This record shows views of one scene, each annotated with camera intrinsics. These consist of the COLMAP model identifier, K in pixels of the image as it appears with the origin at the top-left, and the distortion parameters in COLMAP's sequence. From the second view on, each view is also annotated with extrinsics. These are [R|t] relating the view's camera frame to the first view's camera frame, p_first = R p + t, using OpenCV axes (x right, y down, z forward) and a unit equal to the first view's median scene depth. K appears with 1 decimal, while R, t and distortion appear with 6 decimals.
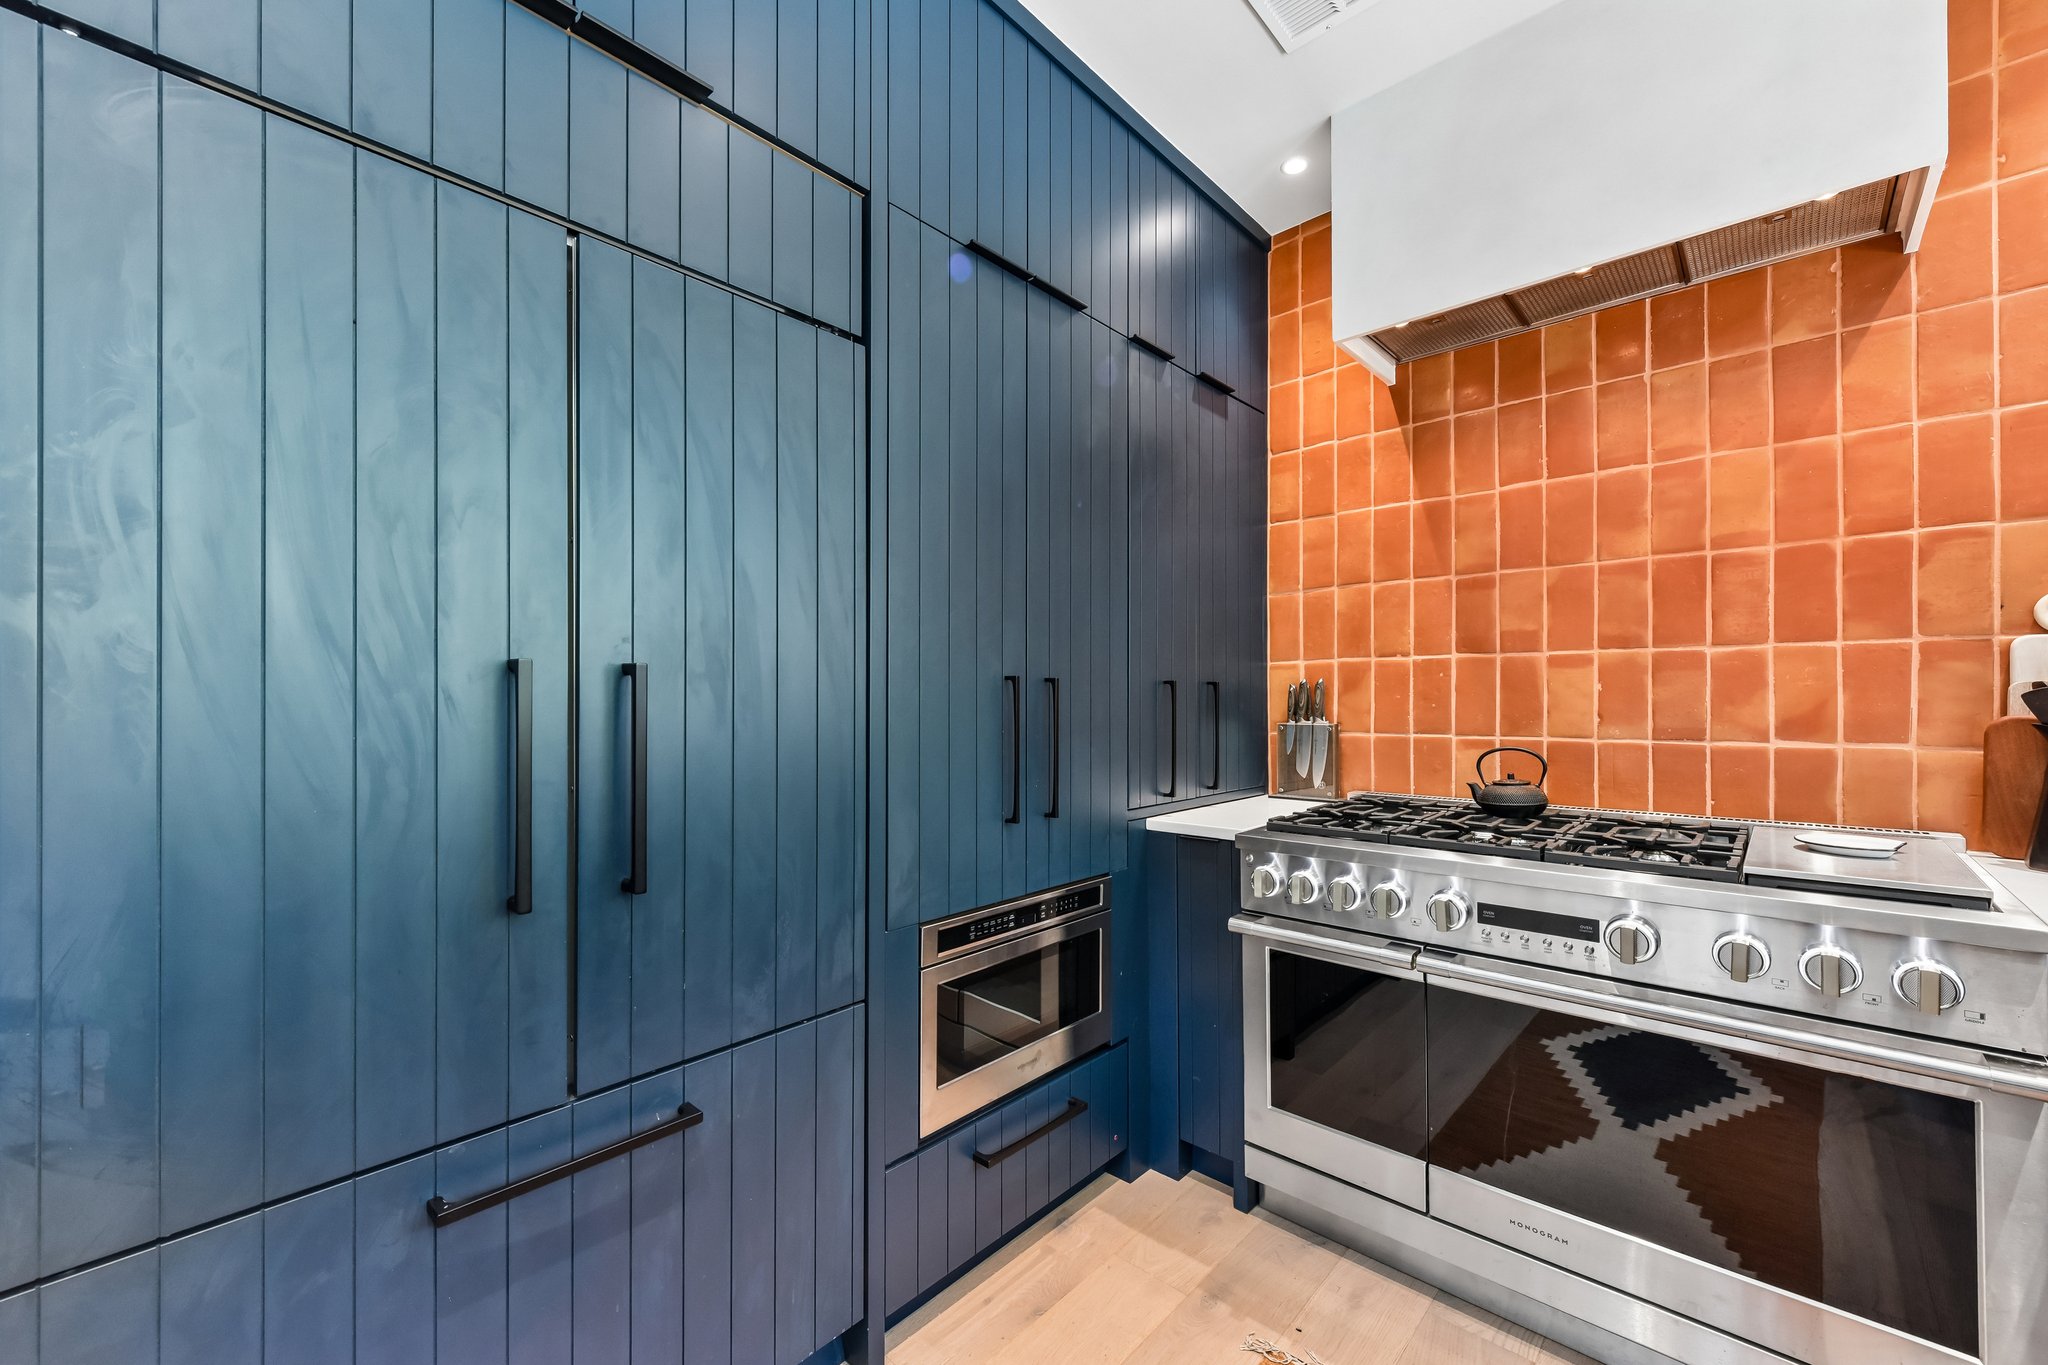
lens RADIAL K [[812.1, 0, 1028.1], [0, 812.1, 693.5], [0, 0, 1]] dist [0.003760, -0.001091]
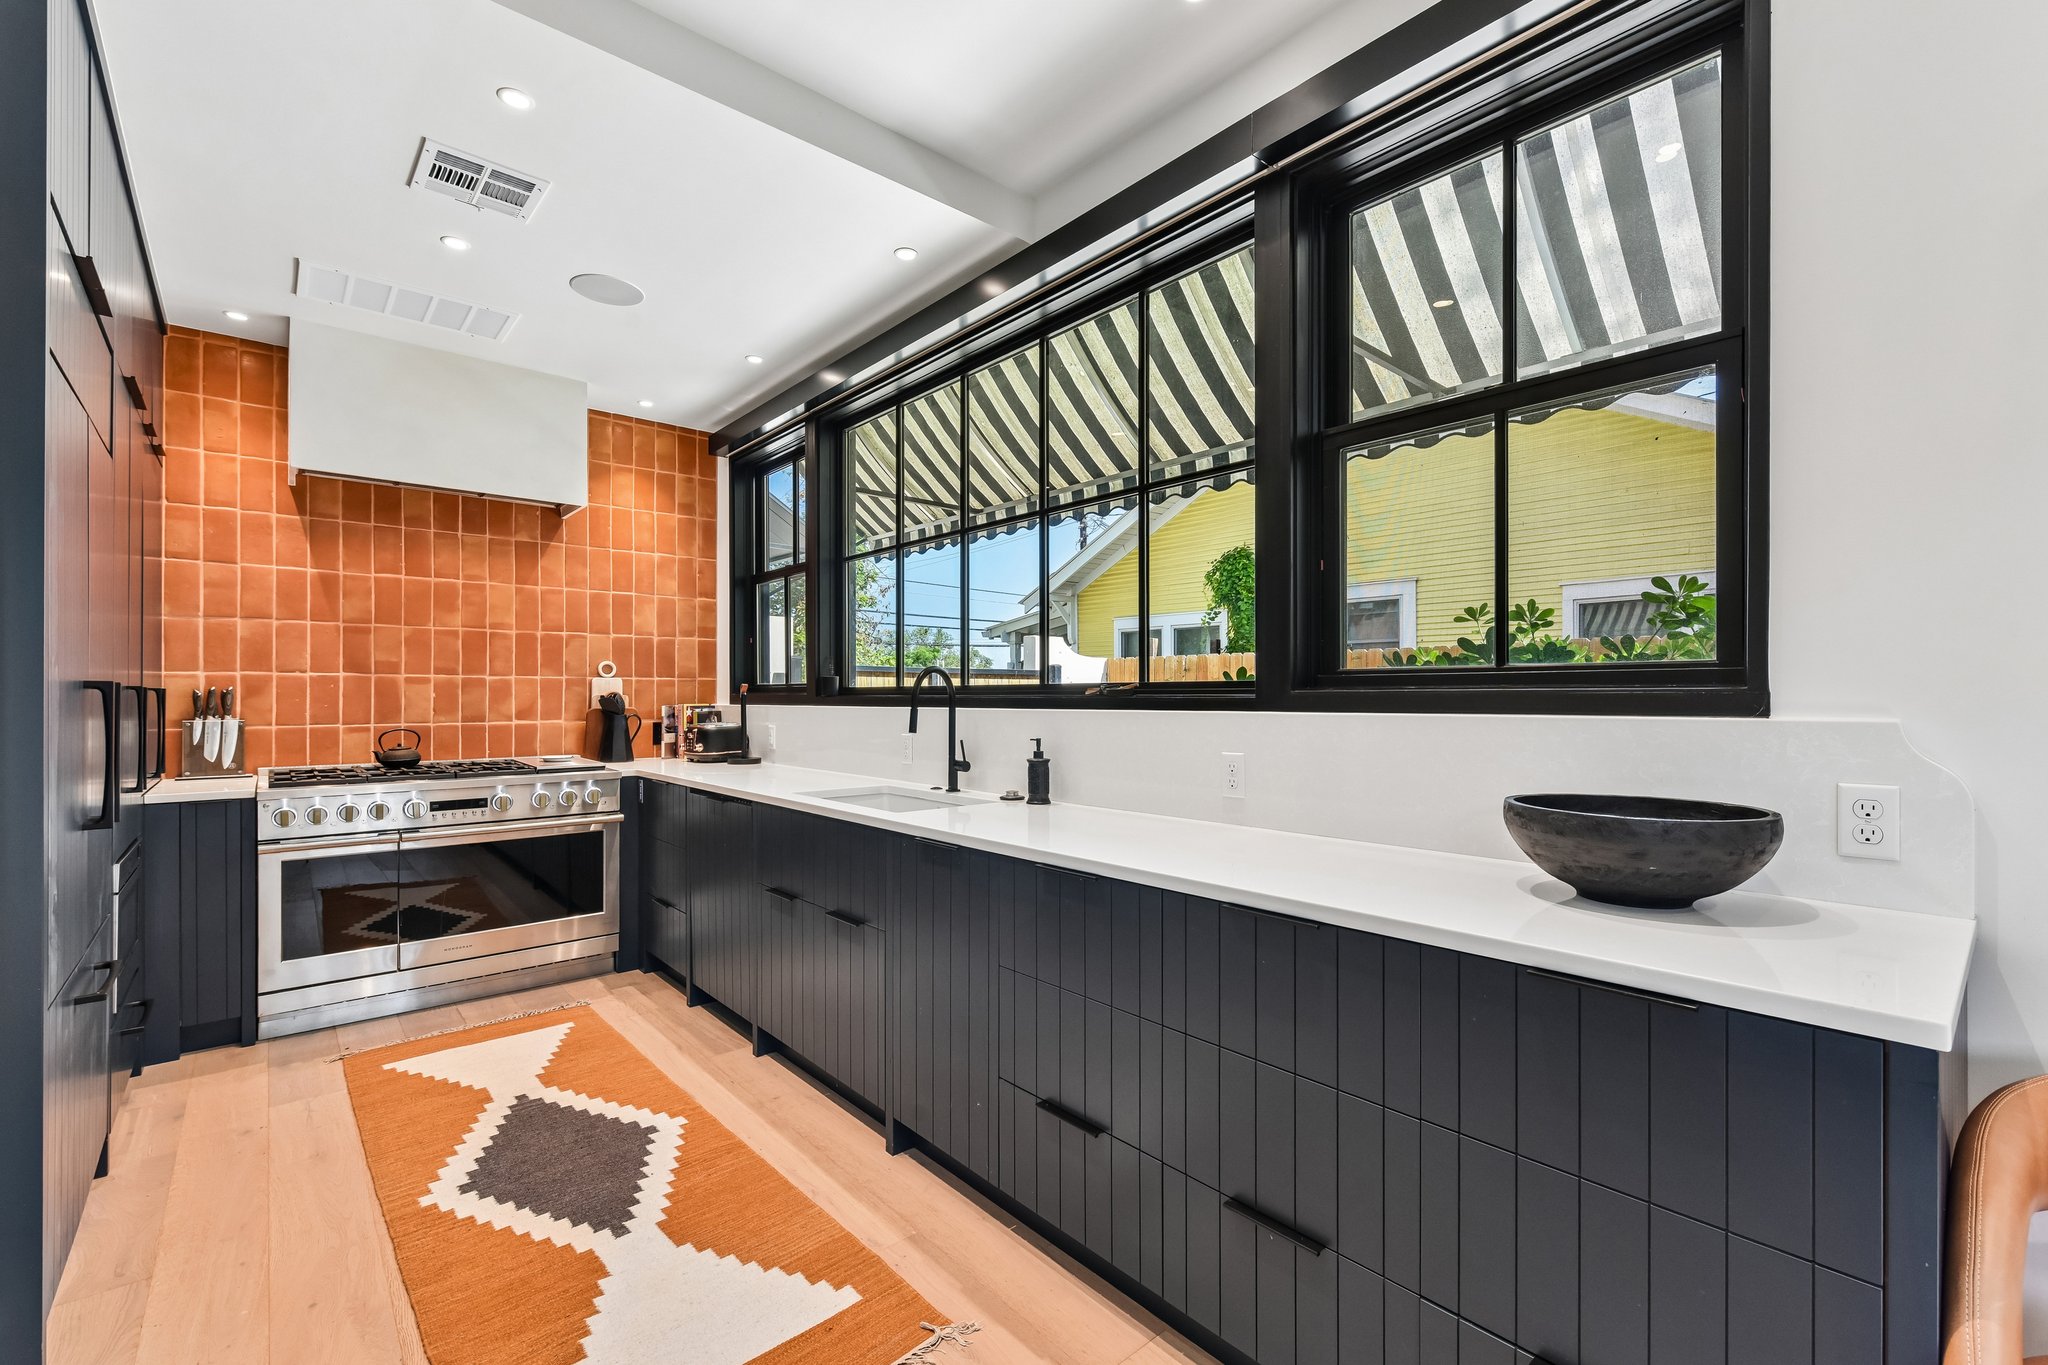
lens RADIAL K [[869.3, 0, 1036.4], [0, 869.3, 697.4], [0, 0, 1]] dist [0.008980, -0.000739]
pose [[0.106587, 0.003563, 0.994297, -1.175998], [-0.005565, 0.999980, -0.002987, -0.004553], [-0.994288, -0.005215, 0.106605, -0.596499]]
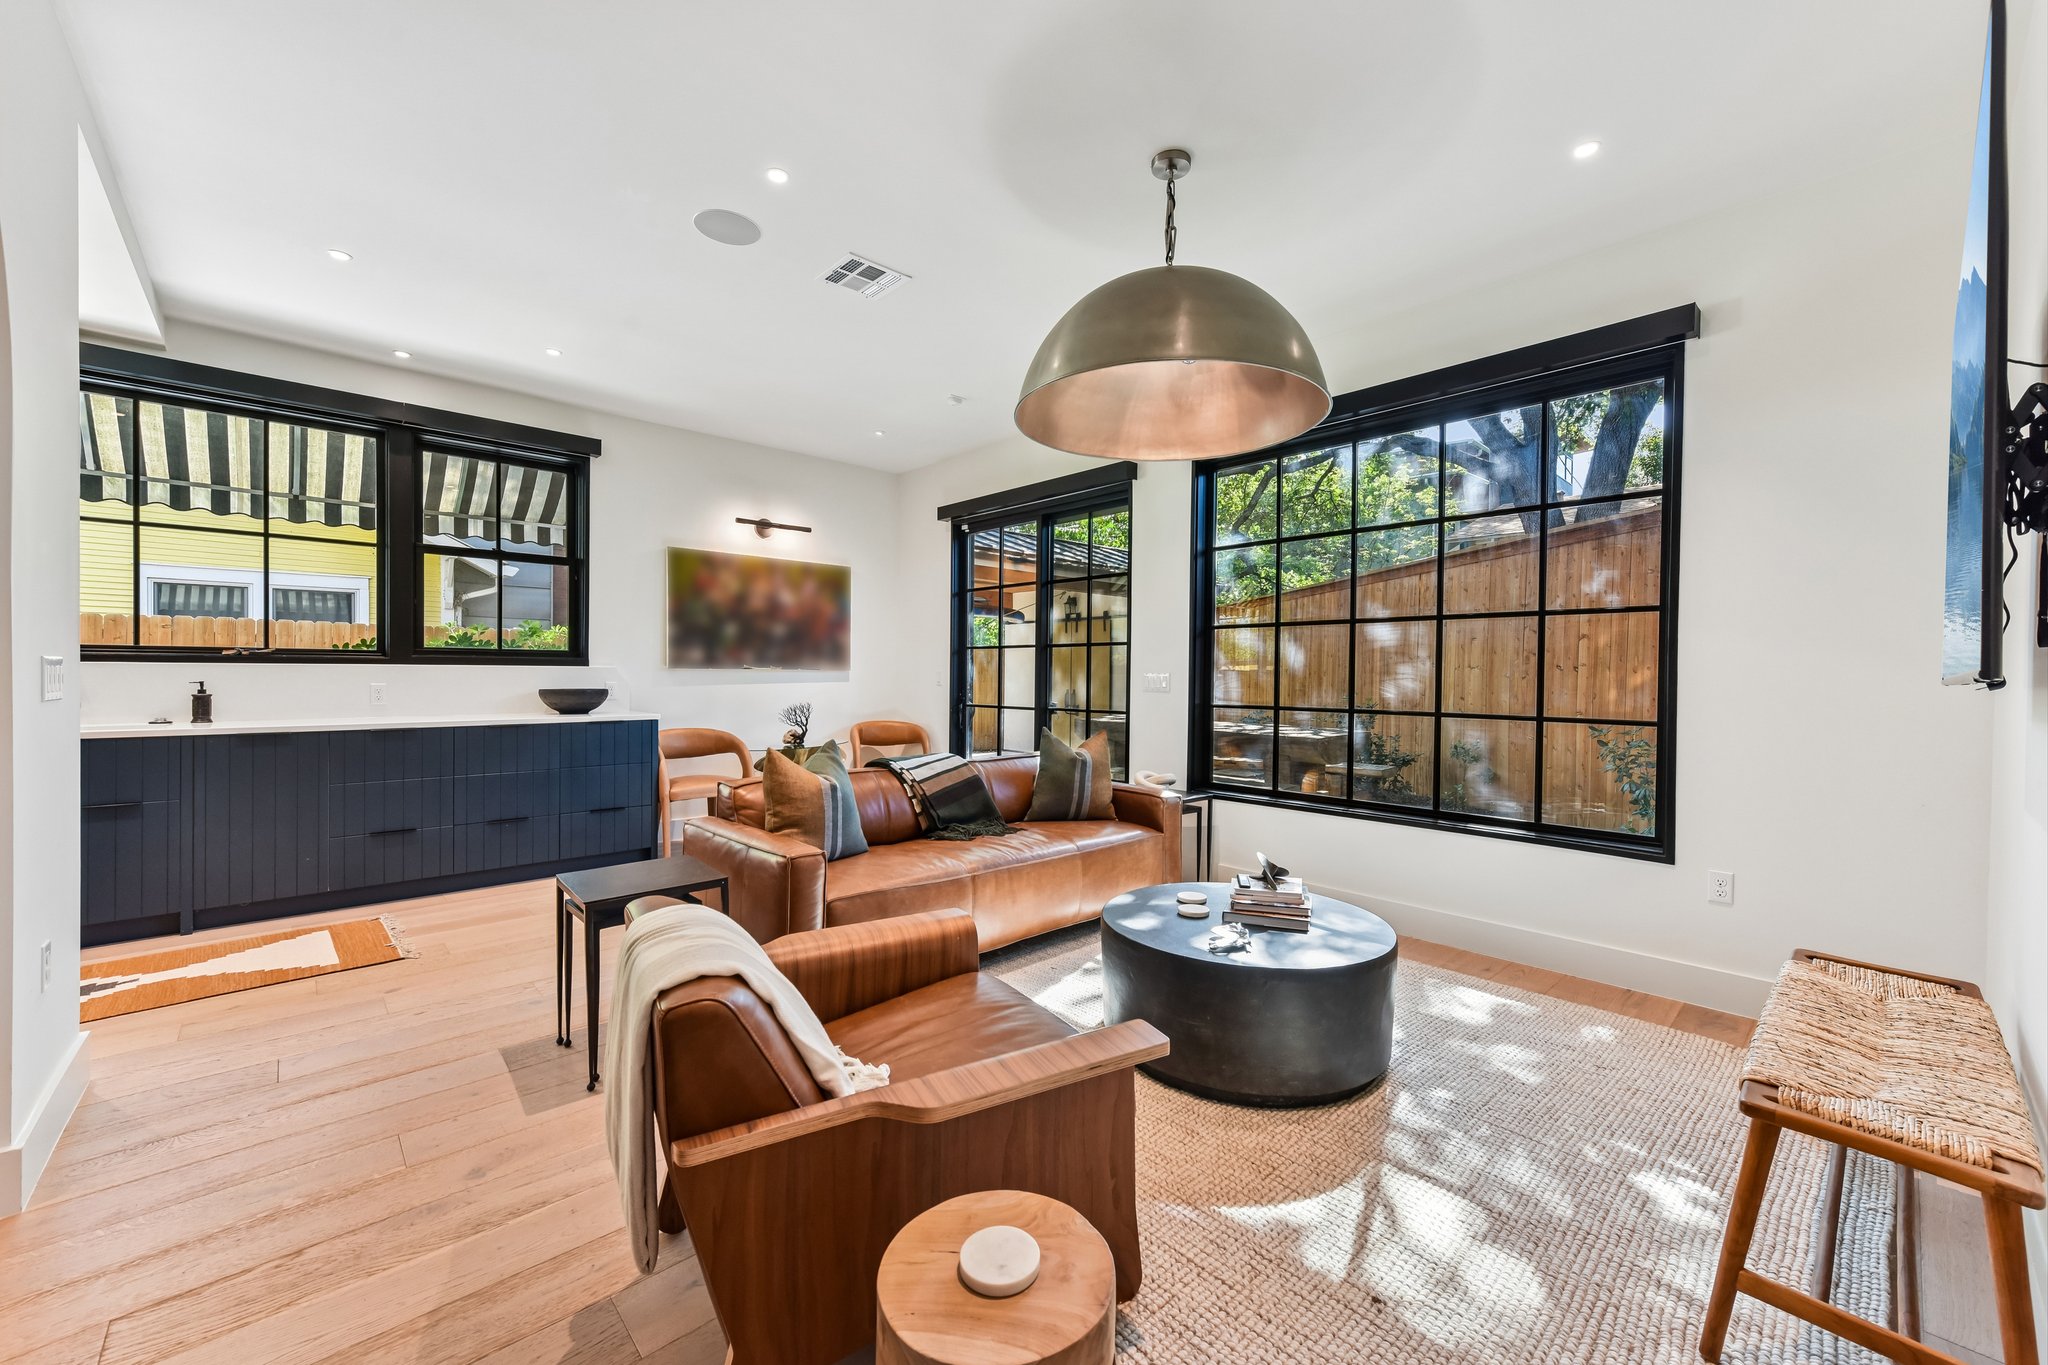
lens RADIAL K [[812.1, 0, 1020.9], [0, 812.1, 674.7], [0, 0, 1]] dist [0.003760, -0.001091]
pose [[-0.996750, -0.002593, 0.080510, -2.012707], [-0.003195, 0.999968, -0.007350, 0.049637], [-0.080489, -0.007583, -0.996727, 1.426422]]
